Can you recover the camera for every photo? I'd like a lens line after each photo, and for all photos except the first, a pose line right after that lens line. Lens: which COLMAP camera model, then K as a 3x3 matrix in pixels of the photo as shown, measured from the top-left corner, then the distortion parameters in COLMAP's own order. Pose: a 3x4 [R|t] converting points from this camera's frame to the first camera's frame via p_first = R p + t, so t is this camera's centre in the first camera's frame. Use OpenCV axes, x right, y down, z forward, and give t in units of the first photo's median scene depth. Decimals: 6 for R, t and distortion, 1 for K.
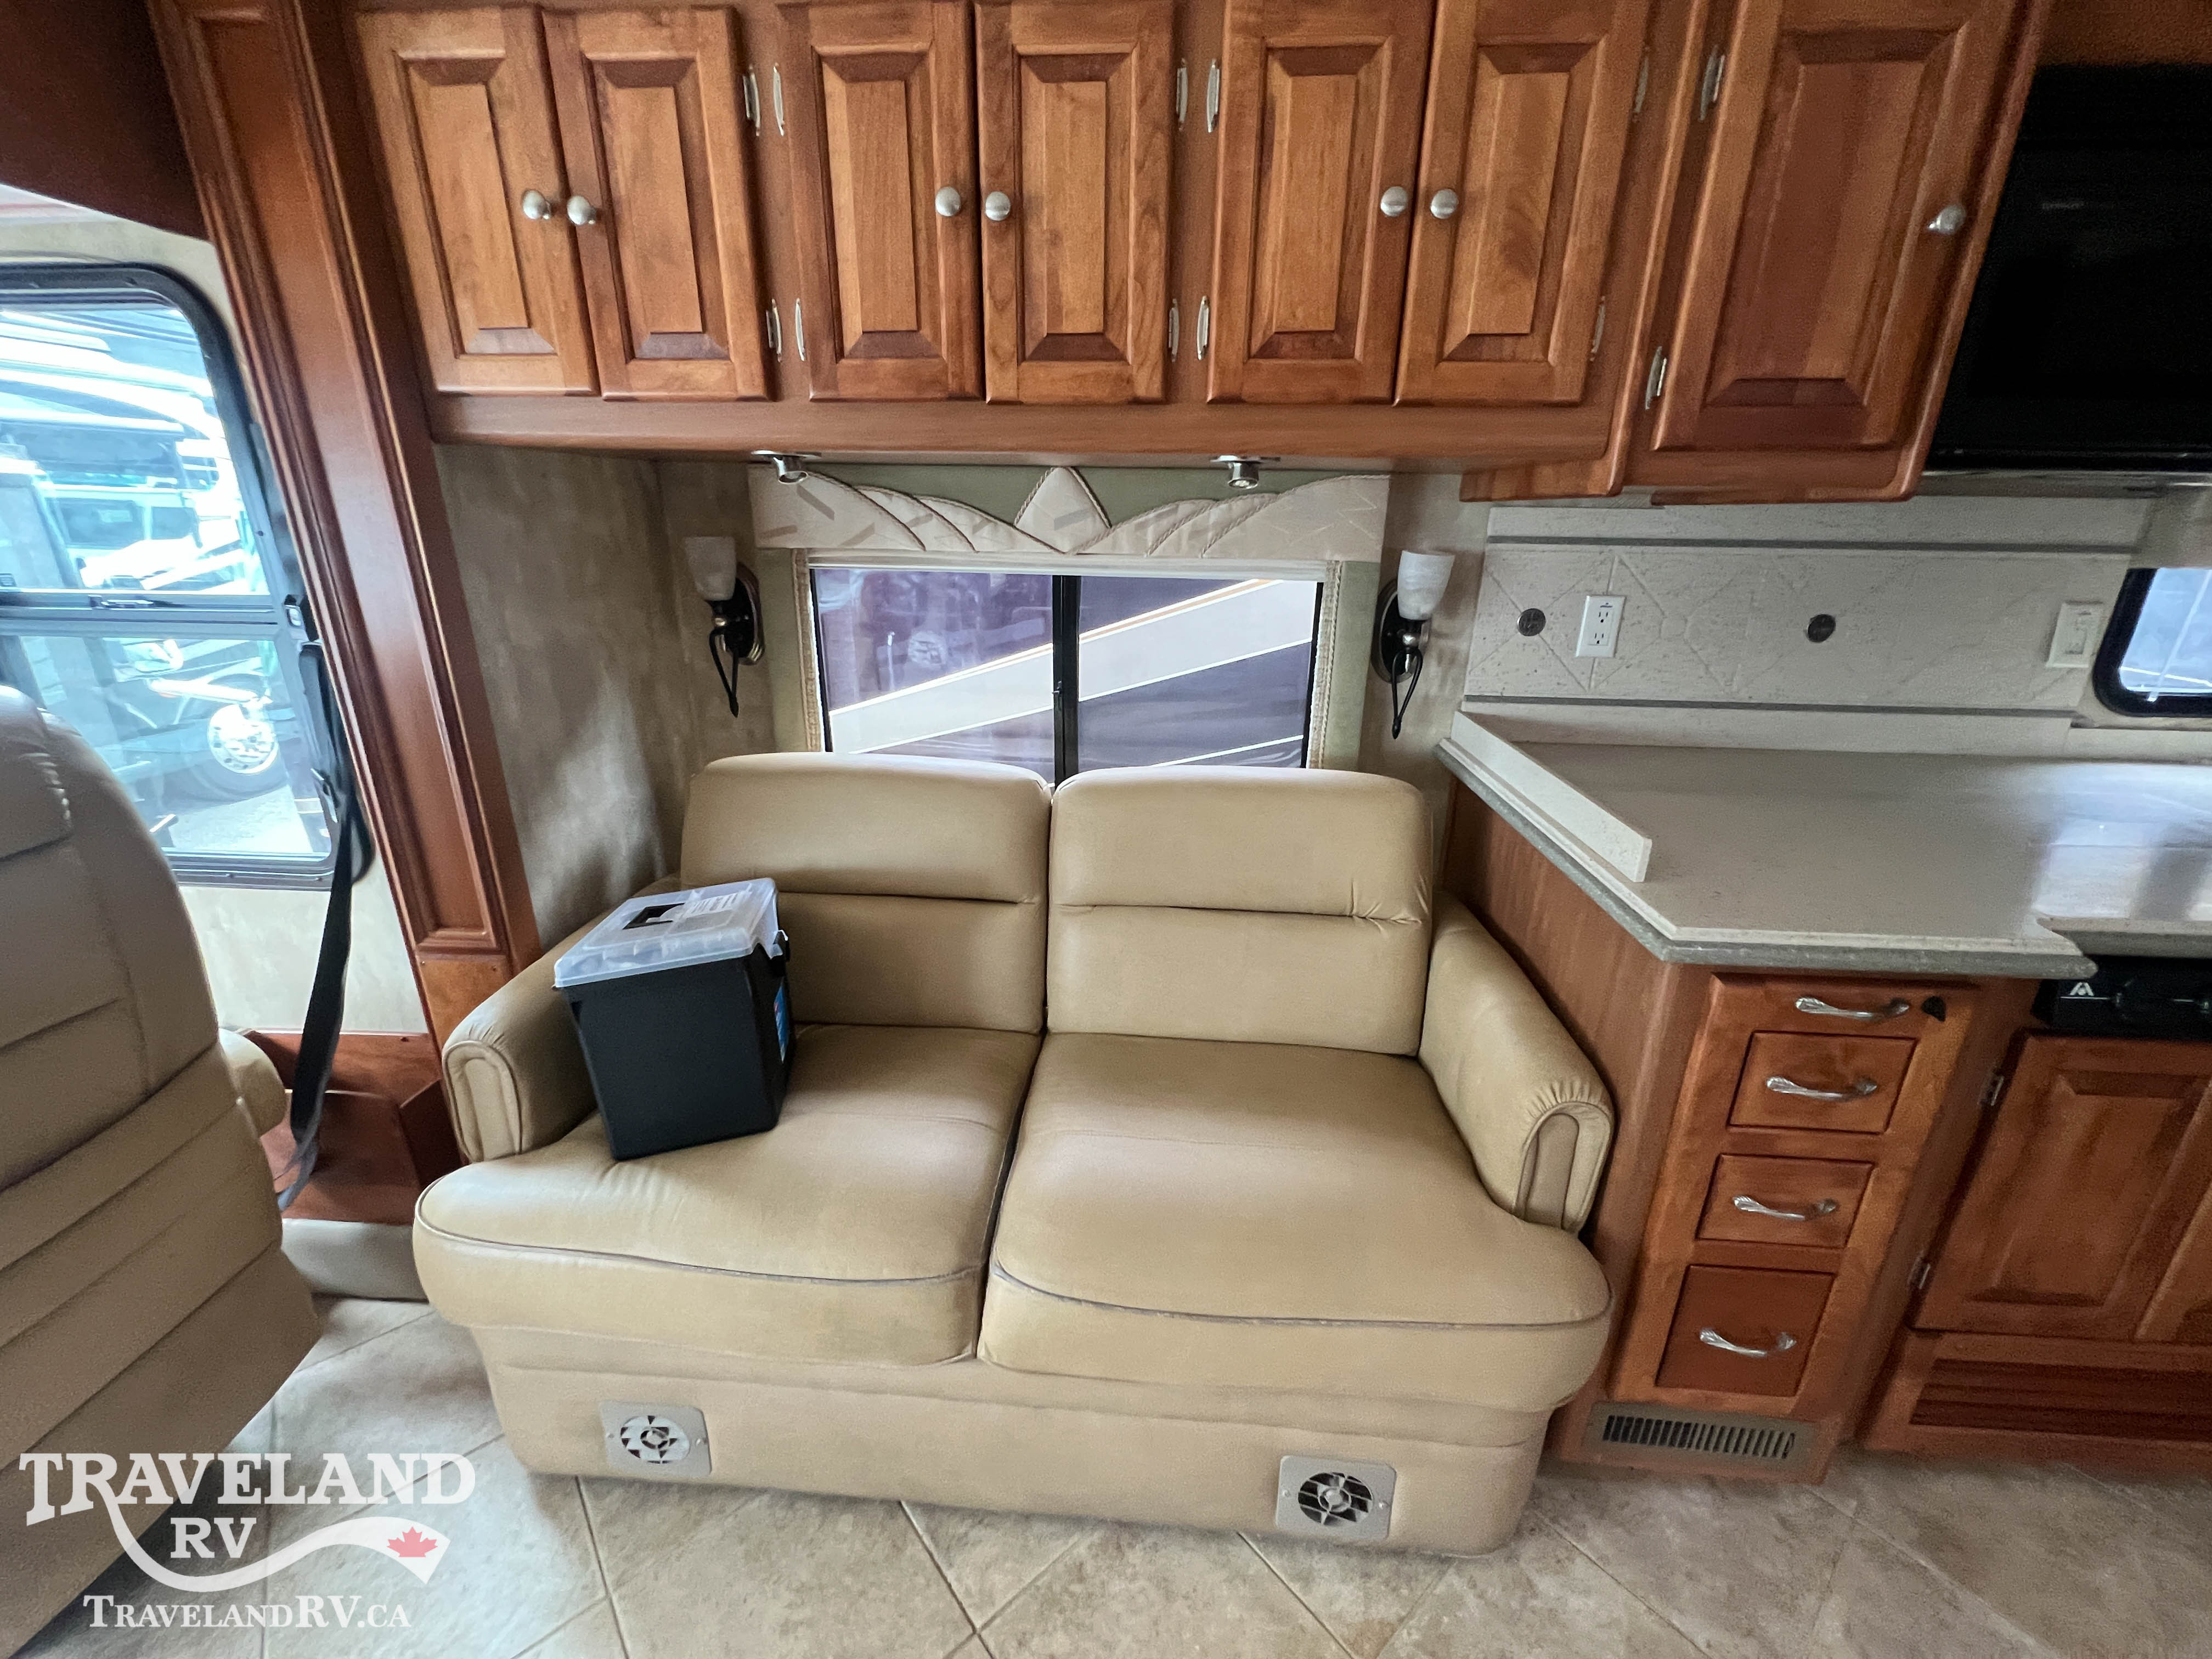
lens RADIAL K [[888.0, 0, 1106.2], [0, 888.0, 827.8], [0, 0, 1]] dist [-0.003489, 0.000385]
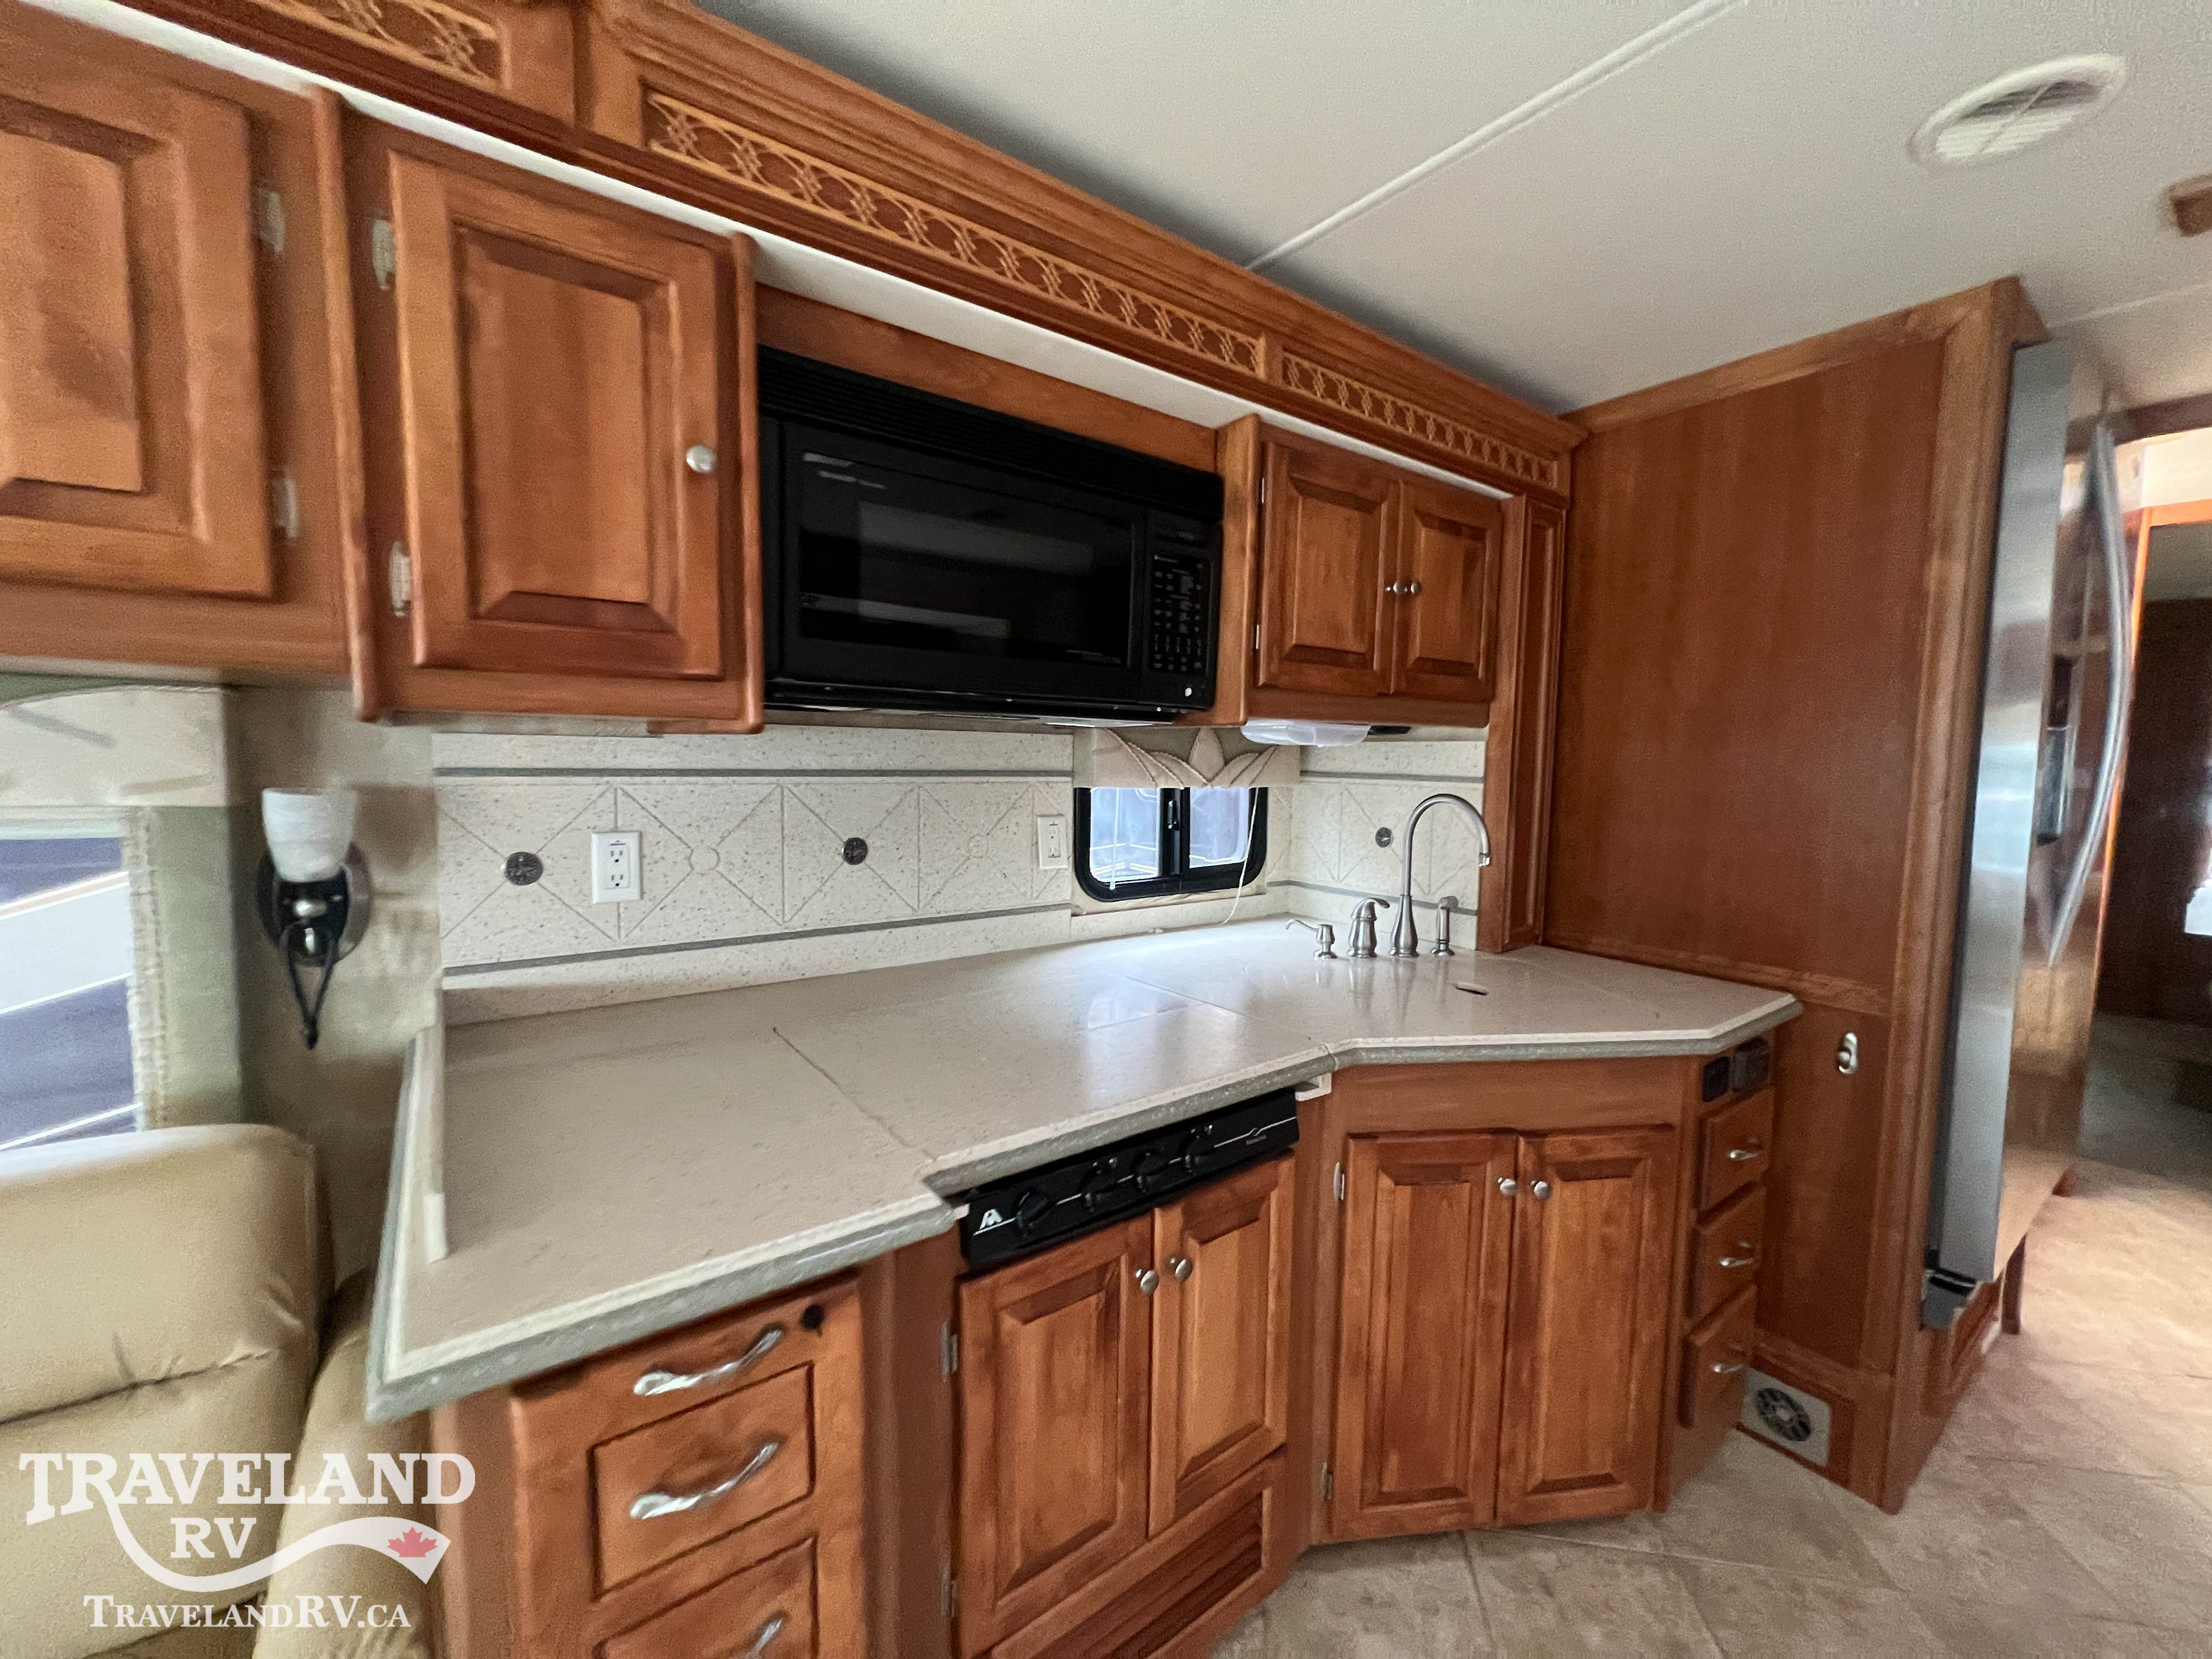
lens RADIAL K [[876.8, 0, 1100.9], [0, 876.8, 826.4], [0, 0, 1]] dist [-0.004709, 0.000378]
pose [[0.759683, -0.052507, 0.648170, 0.570296], [0.206741, 0.964523, -0.164175, -0.043681], [-0.616555, 0.258725, 0.743587, 0.104484]]
